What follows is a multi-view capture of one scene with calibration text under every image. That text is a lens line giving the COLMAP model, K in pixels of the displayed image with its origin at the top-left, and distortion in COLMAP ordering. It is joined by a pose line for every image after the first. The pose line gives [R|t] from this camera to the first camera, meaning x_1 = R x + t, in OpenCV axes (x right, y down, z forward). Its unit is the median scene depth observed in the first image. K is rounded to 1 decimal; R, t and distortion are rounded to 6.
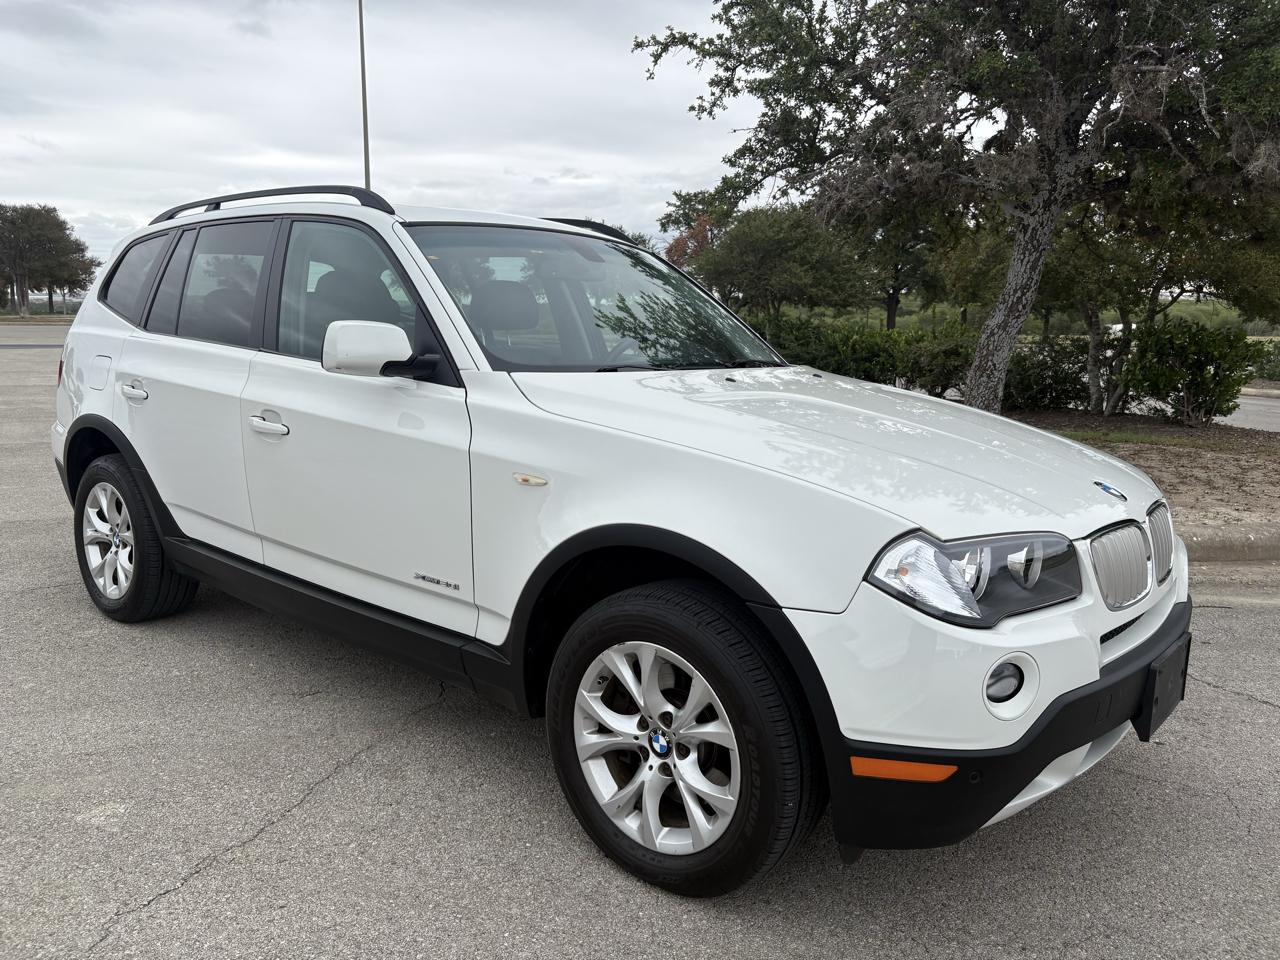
lens RADIAL K [[974.5, 0, 640.1], [0, 974.5, 483.5], [0, 0, 1]] dist [0.041390, -0.044597]
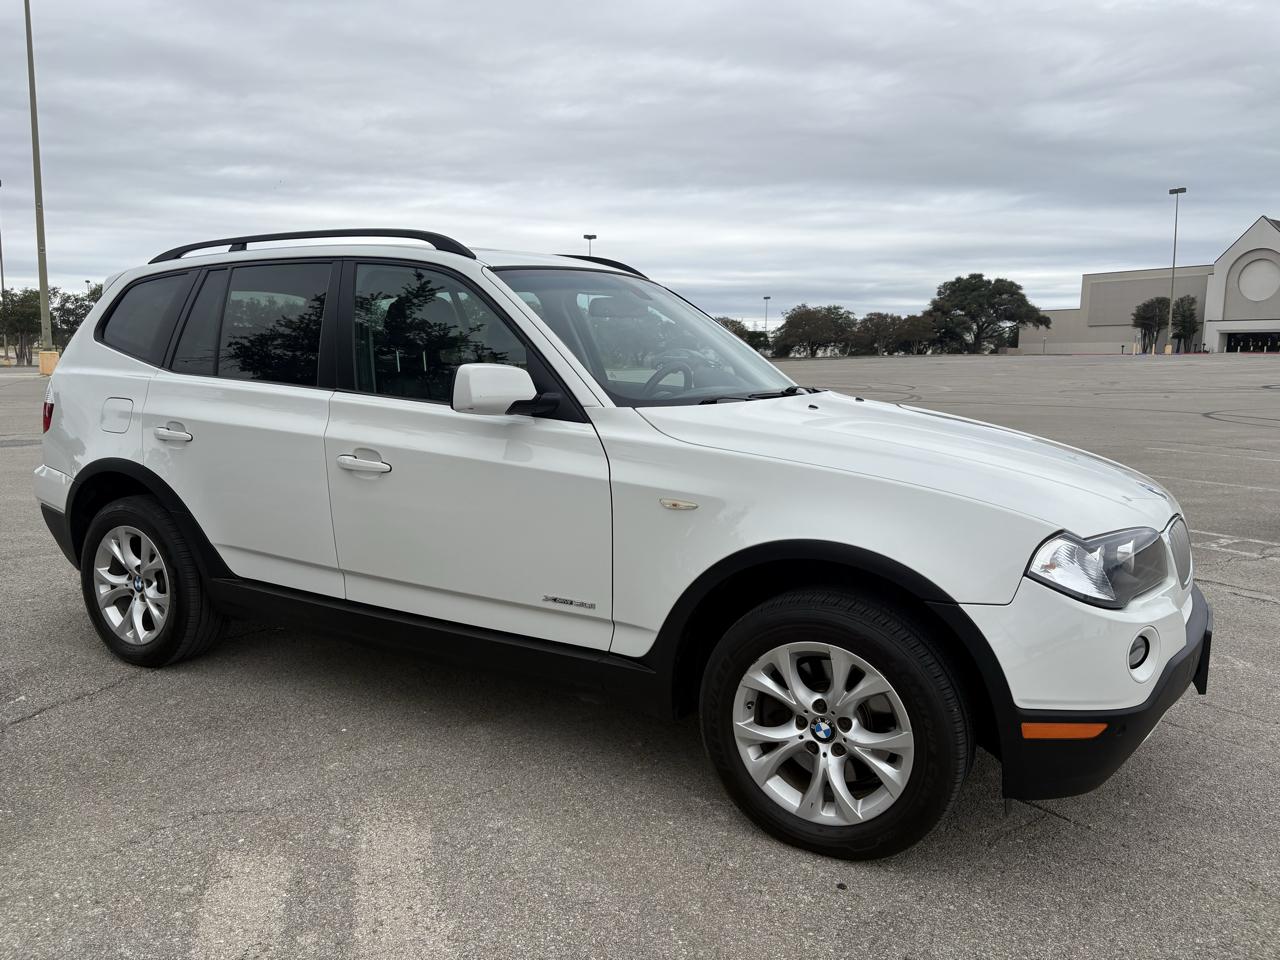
lens RADIAL K [[974.5, 0, 635.4], [0, 974.5, 490.4], [0, 0, 1]] dist [0.041390, -0.044597]
pose [[0.984524, -0.044952, 0.169388, -0.314151], [0.046052, 0.998936, -0.002566, -0.017605], [-0.169093, 0.010327, 0.985546, -0.075947]]
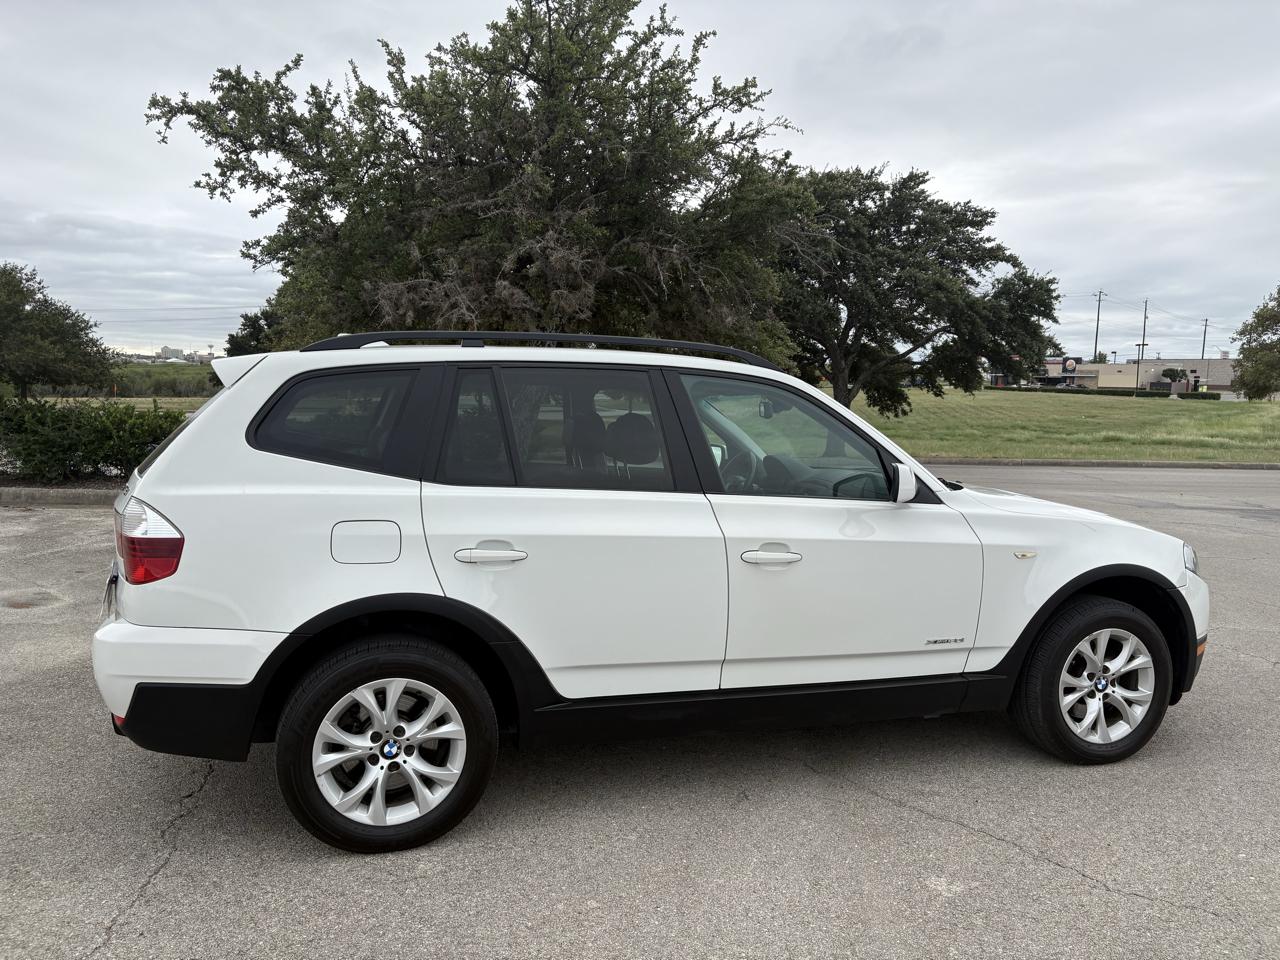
lens RADIAL K [[974.5, 0, 644.3], [0, 974.5, 486.2], [0, 0, 1]] dist [0.041390, -0.044597]
pose [[0.527213, -0.089028, 0.845057, -1.628331], [0.137346, 0.990348, 0.018647, -0.210584], [-0.838560, 0.106234, 0.534351, 0.583259]]
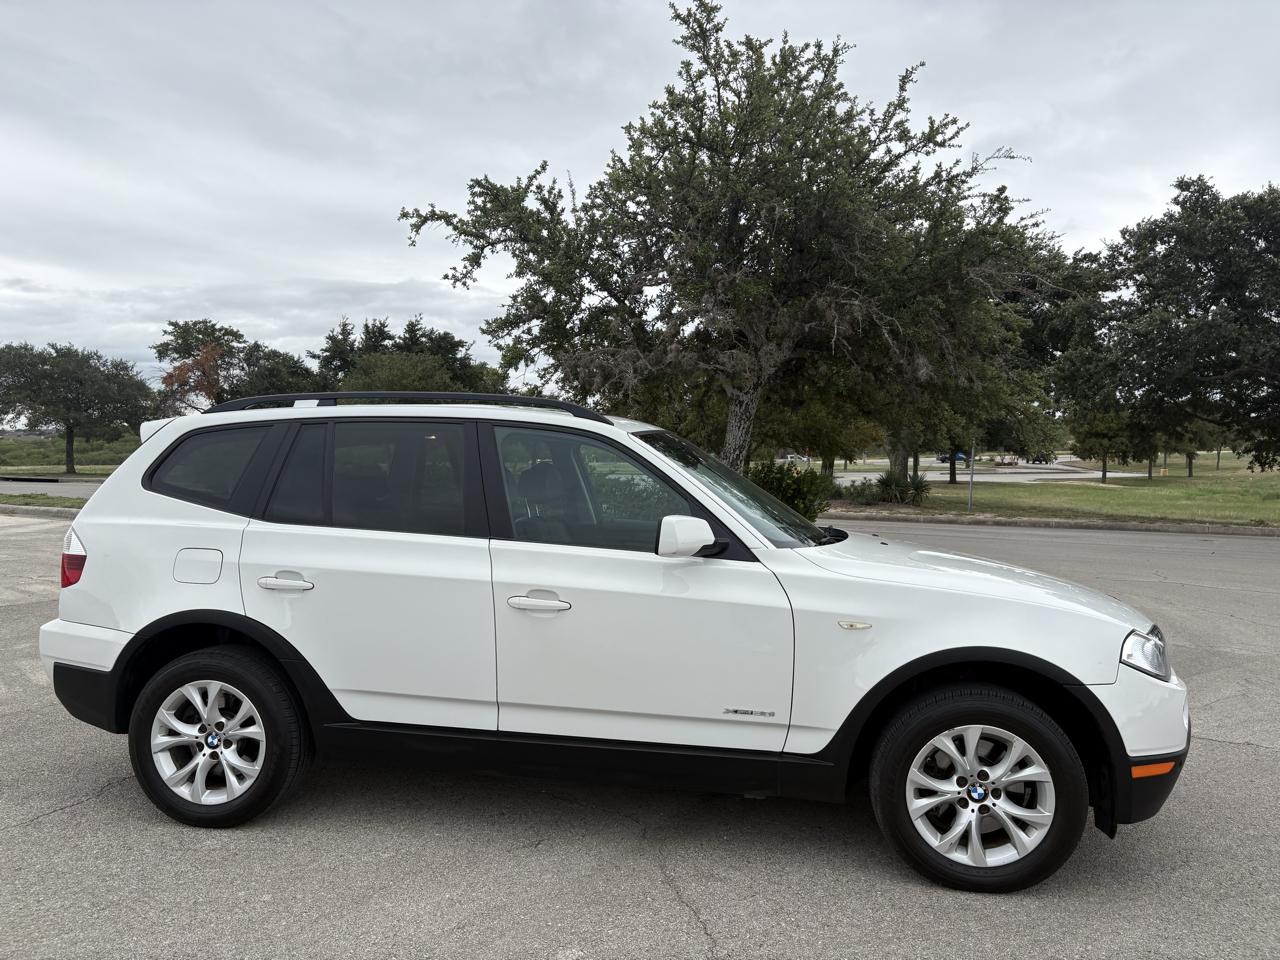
lens RADIAL K [[974.5, 0, 642.5], [0, 974.5, 483.7], [0, 0, 1]] dist [0.041390, -0.044597]
pose [[0.862889, -0.026056, 0.504722, -0.982607], [0.090389, 0.990525, -0.103395, -0.080141], [-0.497246, 0.134840, 0.857068, -0.085247]]
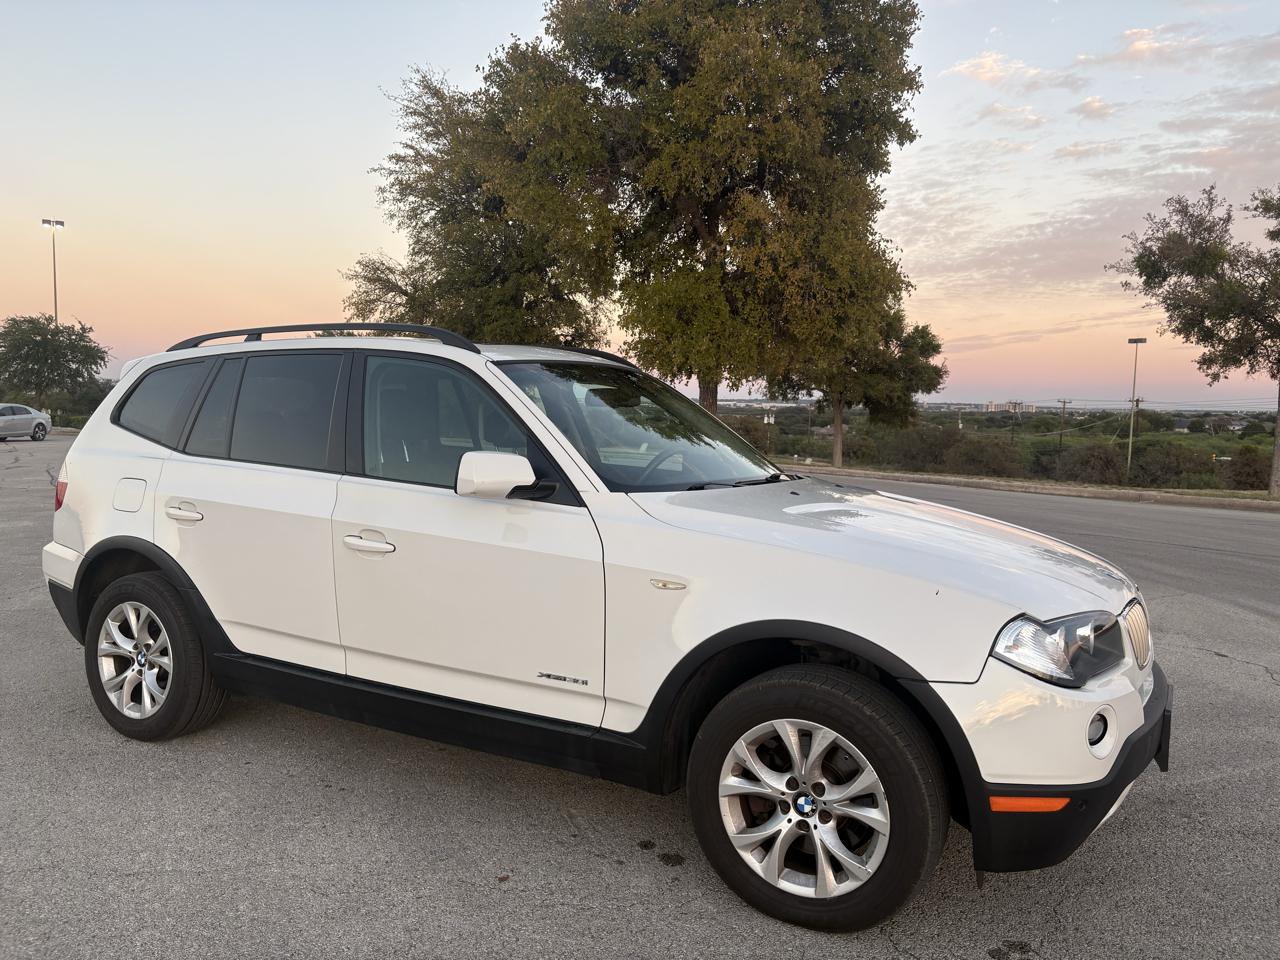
lens RADIAL K [[974.5, 0, 638.7], [0, 974.5, 482.4], [0, 0, 1]] dist [0.041390, -0.044597]
pose [[0.982329, -0.021338, 0.185940, -0.328113], [0.038307, 0.995370, -0.088150, -0.023054], [-0.183198, 0.093715, 0.978599, -0.142736]]
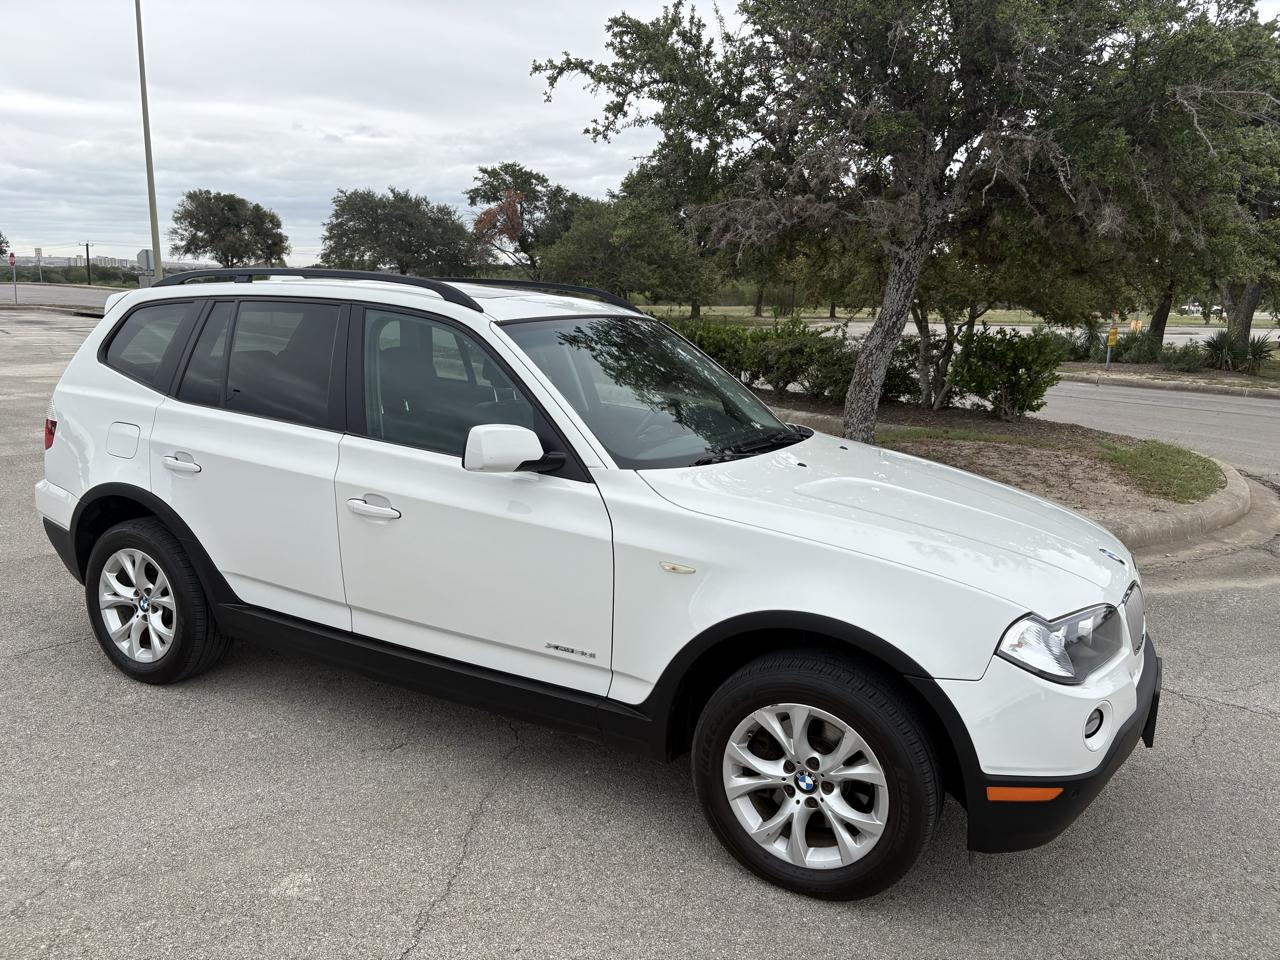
lens RADIAL K [[974.5, 0, 639.4], [0, 974.5, 488.0], [0, 0, 1]] dist [0.041390, -0.044597]
pose [[0.978911, -0.032993, 0.201606, -0.354898], [0.025523, 0.998892, 0.039537, -0.134709], [-0.202687, -0.033558, 0.978668, -0.133349]]
